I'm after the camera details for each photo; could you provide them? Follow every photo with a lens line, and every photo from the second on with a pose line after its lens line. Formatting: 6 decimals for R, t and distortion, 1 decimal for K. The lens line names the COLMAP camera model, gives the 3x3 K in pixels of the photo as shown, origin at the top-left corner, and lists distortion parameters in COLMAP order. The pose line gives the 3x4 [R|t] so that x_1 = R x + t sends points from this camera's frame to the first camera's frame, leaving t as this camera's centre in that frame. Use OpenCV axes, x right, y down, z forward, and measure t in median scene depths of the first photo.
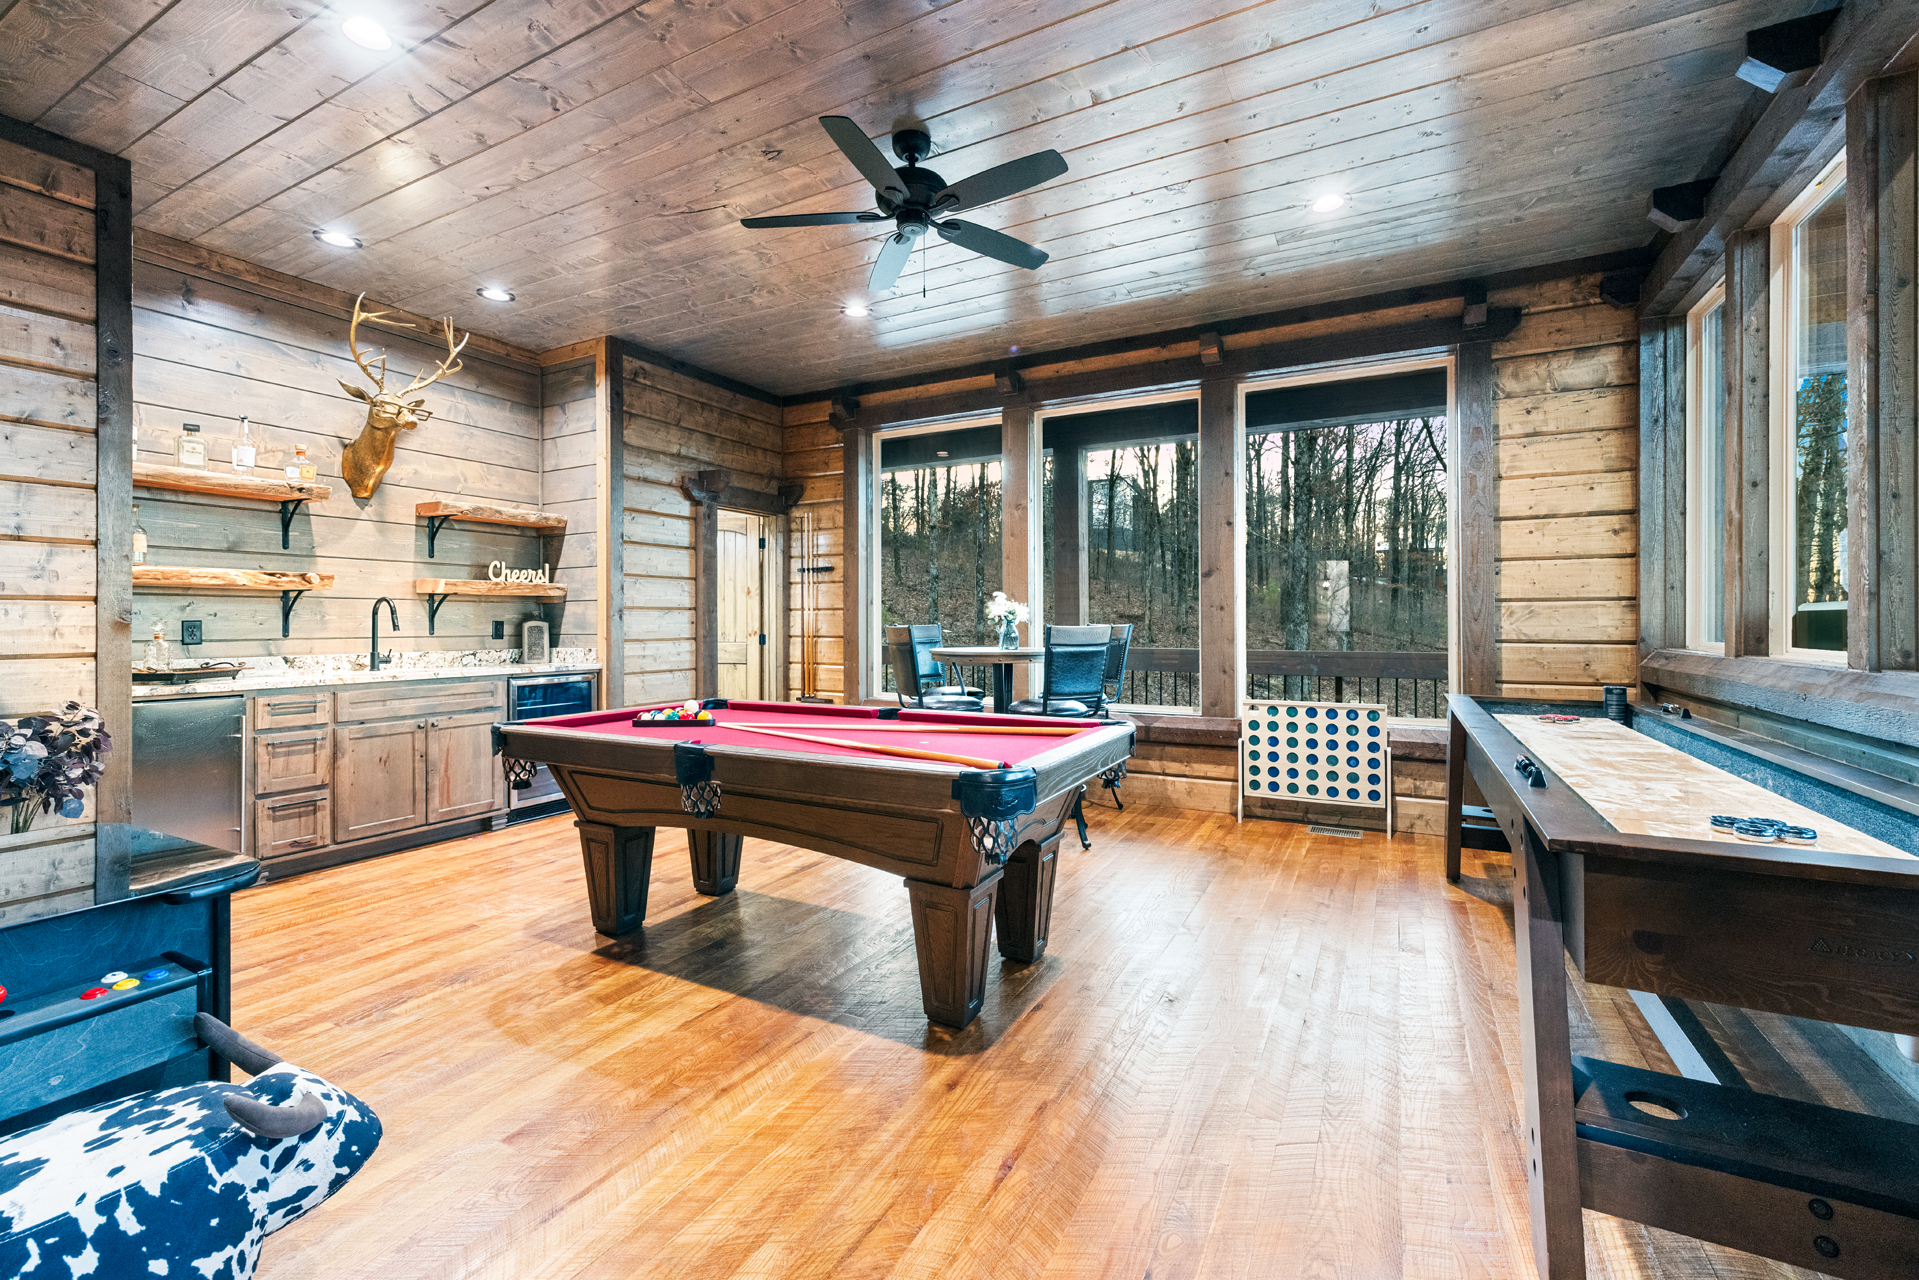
lens RADIAL K [[813.0, 0, 952.1], [0, 813.0, 620.7], [0, 0, 1]] dist [0.001526, 0.000268]
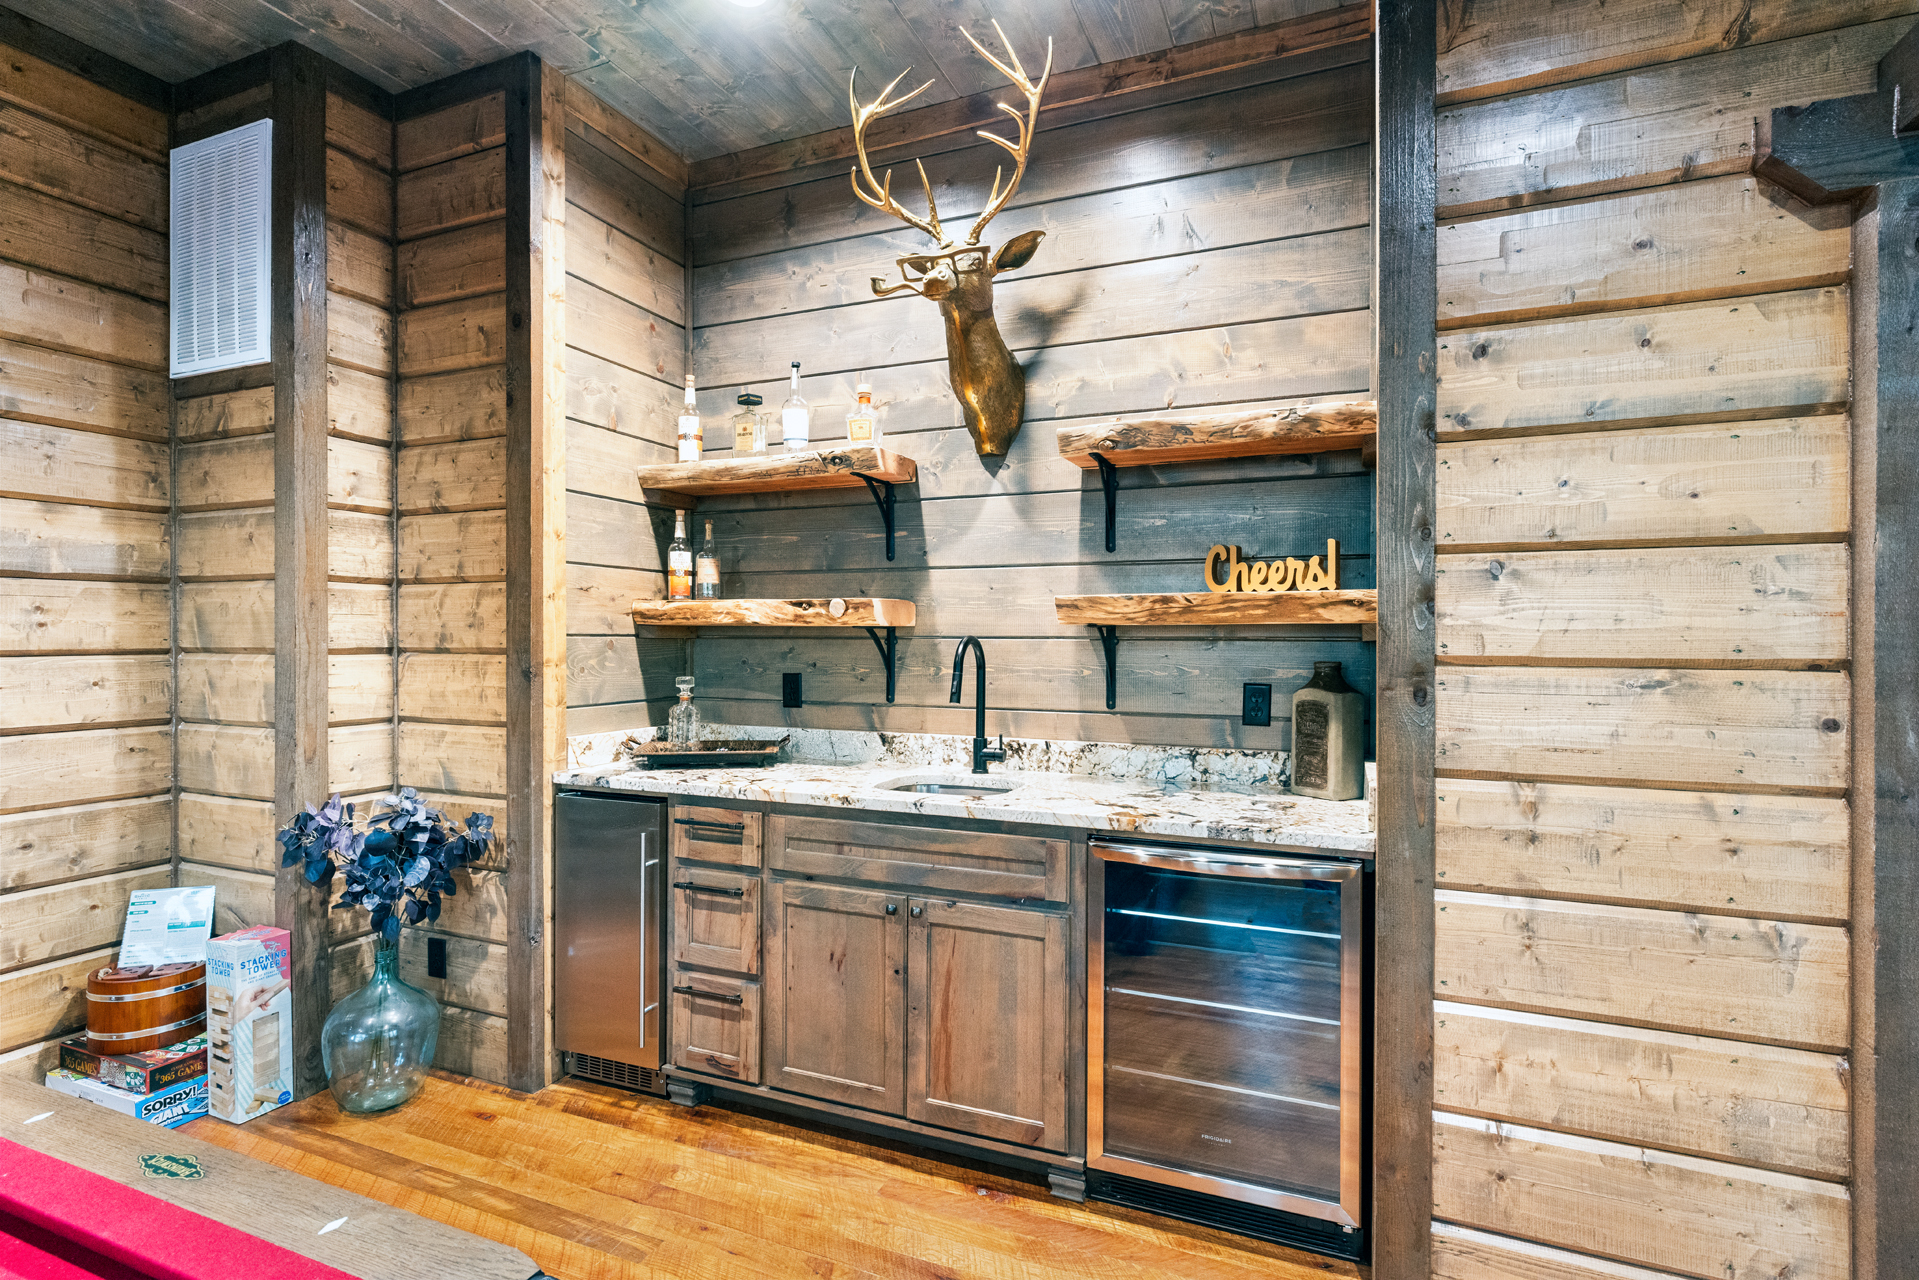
lens RADIAL K [[917.5, 0, 960.6], [0, 917.5, 643.1], [0, 0, 1]] dist [-0.005811, 0.000382]
pose [[0.106988, 0.011087, -0.994198, -0.107229], [0.000076, 0.999938, 0.011159, -0.030713], [0.994260, -0.001270, 0.106981, 0.920328]]
